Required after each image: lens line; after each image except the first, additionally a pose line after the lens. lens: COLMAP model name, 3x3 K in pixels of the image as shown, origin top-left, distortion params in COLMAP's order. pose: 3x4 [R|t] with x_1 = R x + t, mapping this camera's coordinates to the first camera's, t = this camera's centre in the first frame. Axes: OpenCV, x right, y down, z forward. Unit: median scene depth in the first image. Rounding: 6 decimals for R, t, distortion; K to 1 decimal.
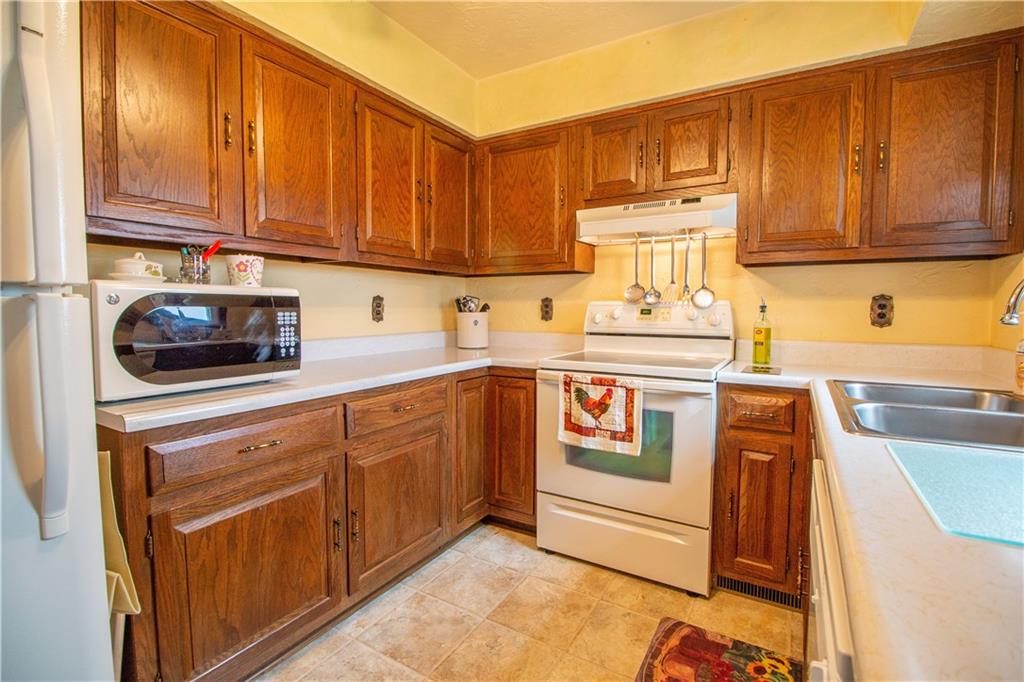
lens RADIAL K [[472.5, 0, 511.1], [0, 472.5, 336.5], [0, 0, 1]] dist [0.002064, -0.014147]
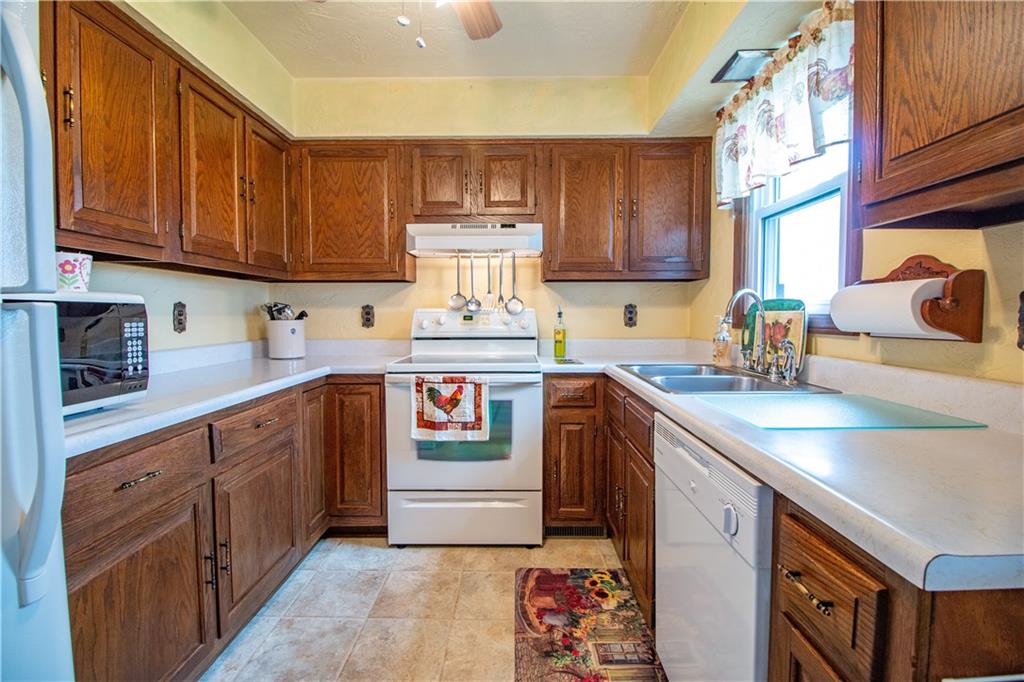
lens RADIAL K [[472.5, 0, 511.1], [0, 472.5, 336.5], [0, 0, 1]] dist [0.002064, -0.014147]
pose [[0.863387, -0.029421, 0.503684, -0.255947], [0.035857, 0.999352, -0.003091, 0.000039], [-0.503267, 0.020729, 0.863883, -0.050586]]
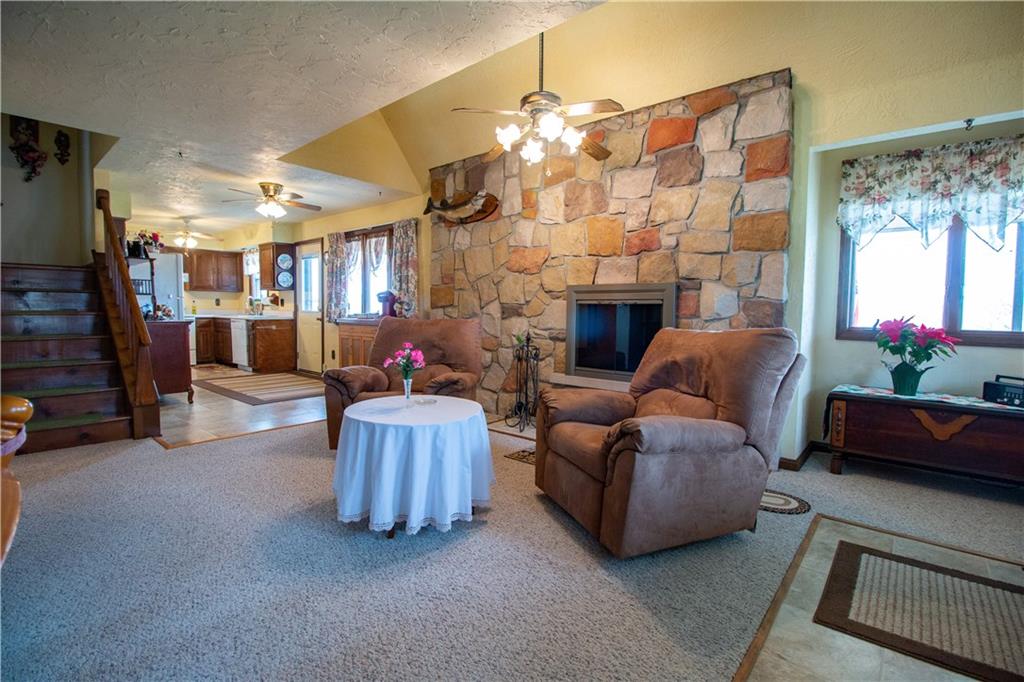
lens RADIAL K [[472.5, 0, 511.1], [0, 472.5, 336.5], [0, 0, 1]] dist [0.002064, -0.014147]
pose [[0.164774, -0.059212, 0.984552, -3.347086], [0.048817, 0.997463, 0.051819, 0.182045], [-0.985123, 0.039524, 0.167247, -2.607487]]
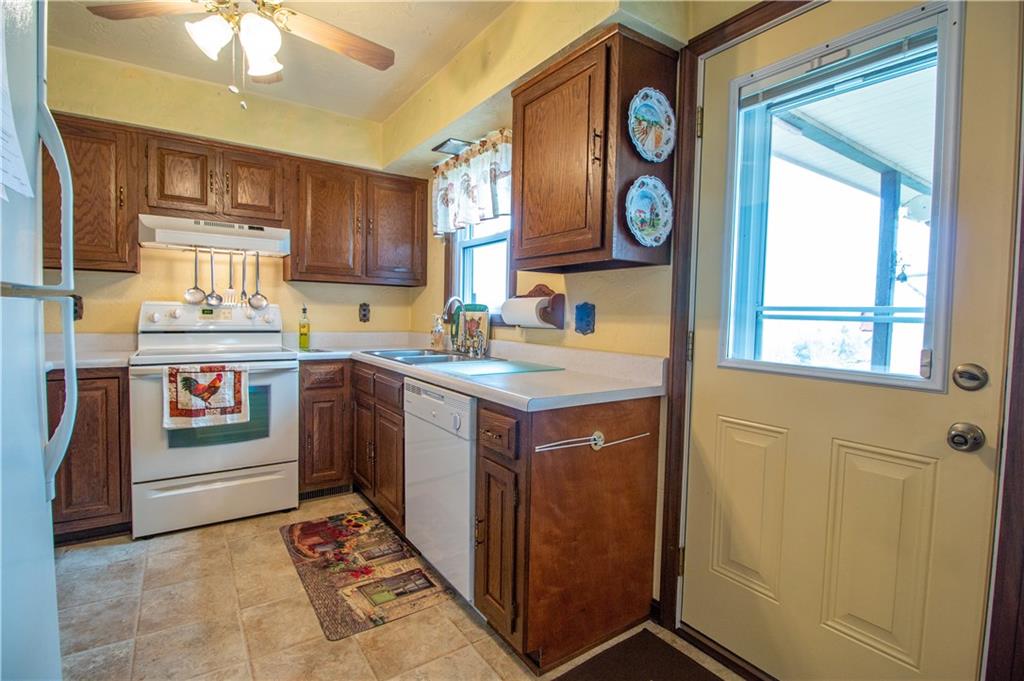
lens RADIAL K [[486.4, 0, 514.4], [0, 486.4, 336.1], [0, 0, 1]] dist [0.001066, -0.013978]
pose [[0.415549, -0.035711, 0.908869, -0.623153], [0.036529, 0.999078, 0.022554, 0.010984], [-0.908837, 0.023828, 0.416471, -0.237935]]
